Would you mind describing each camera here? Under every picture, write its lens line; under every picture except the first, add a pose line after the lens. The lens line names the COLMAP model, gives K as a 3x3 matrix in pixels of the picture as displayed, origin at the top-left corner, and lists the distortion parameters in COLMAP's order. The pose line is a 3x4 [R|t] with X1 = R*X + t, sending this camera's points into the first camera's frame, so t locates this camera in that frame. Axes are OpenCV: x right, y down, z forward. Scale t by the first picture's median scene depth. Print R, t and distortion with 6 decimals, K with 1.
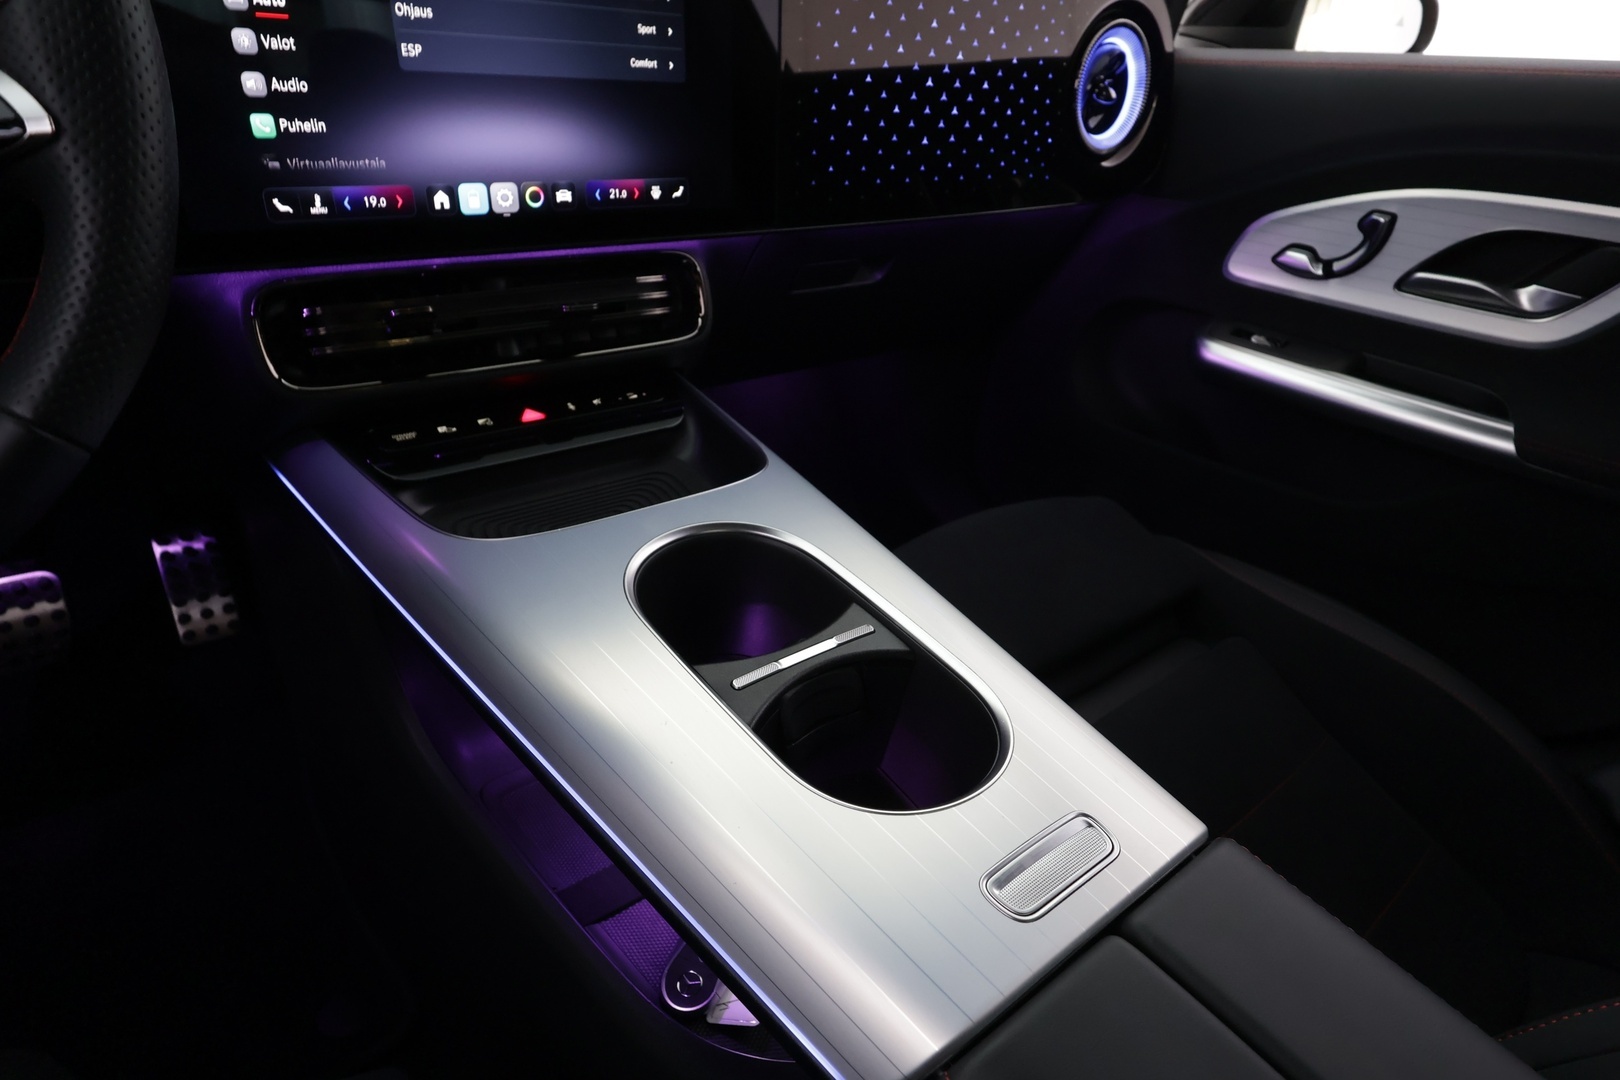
lens RADIAL K [[899.7, 0, 807.5], [0, 899.7, 543.5], [0, 0, 1]] dist [0.005963, 0.000012]
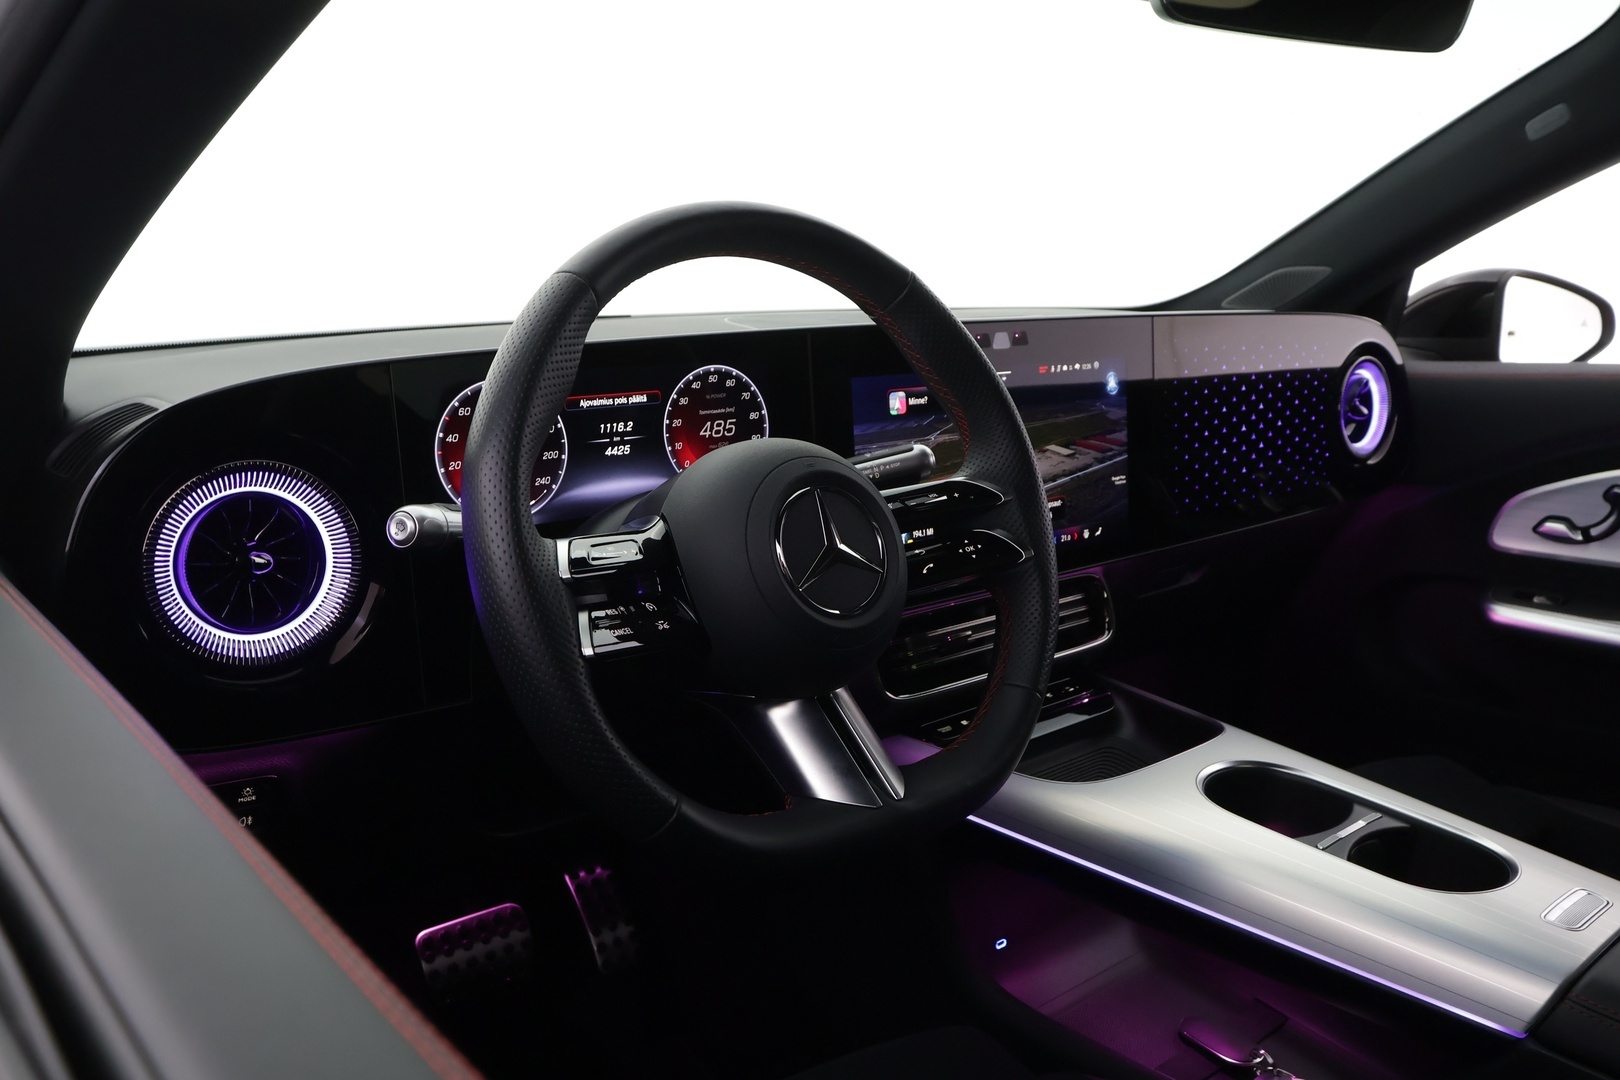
lens RADIAL K [[1308.1, 0, 809.7], [0, 1308.1, 535.8], [0, 0, 1]] dist [0.017470, -0.008603]
pose [[0.995807, -0.090412, 0.013897, -0.459420], [0.090249, 0.946280, -0.310499, 0.134272], [0.014923, 0.310452, 0.950472, -0.642673]]
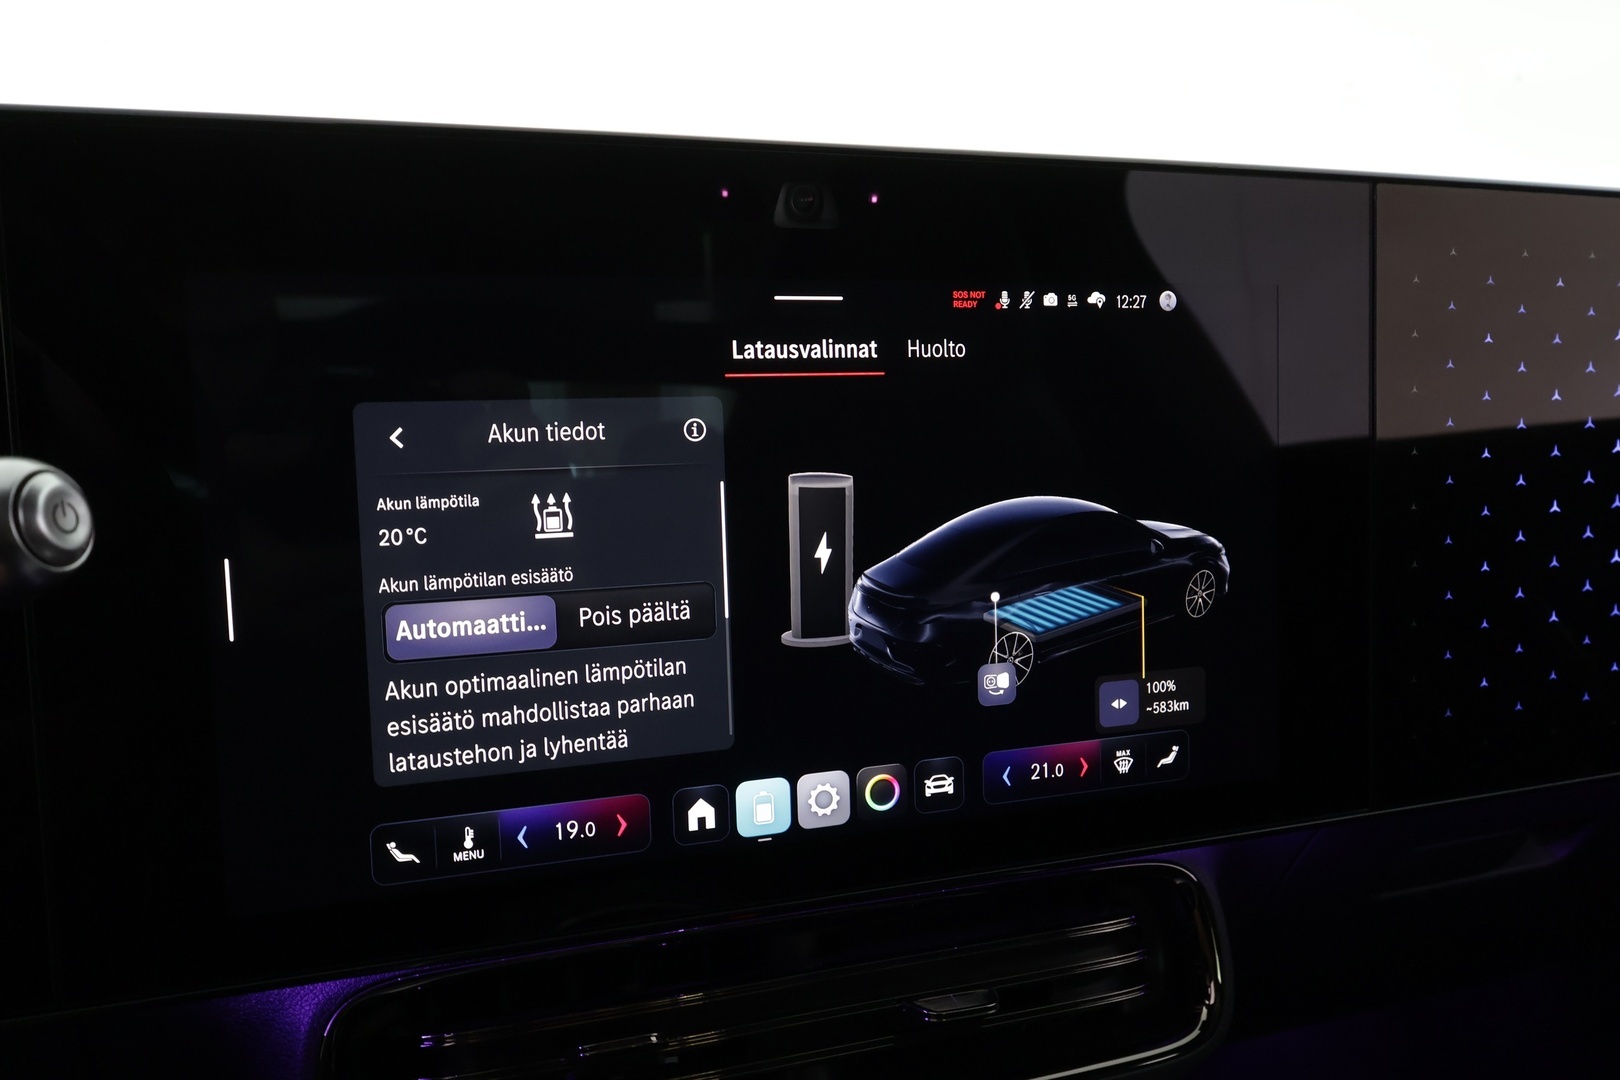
lens RADIAL K [[1308.1, 0, 821.4], [0, 1308.1, 528.9], [0, 0, 1]] dist [0.017470, -0.008603]
pose [[0.949562, -0.043745, -0.310512, -0.075153], [-0.078950, 0.924972, -0.371744, -0.176464], [0.303477, 0.377509, 0.874865, 0.220049]]
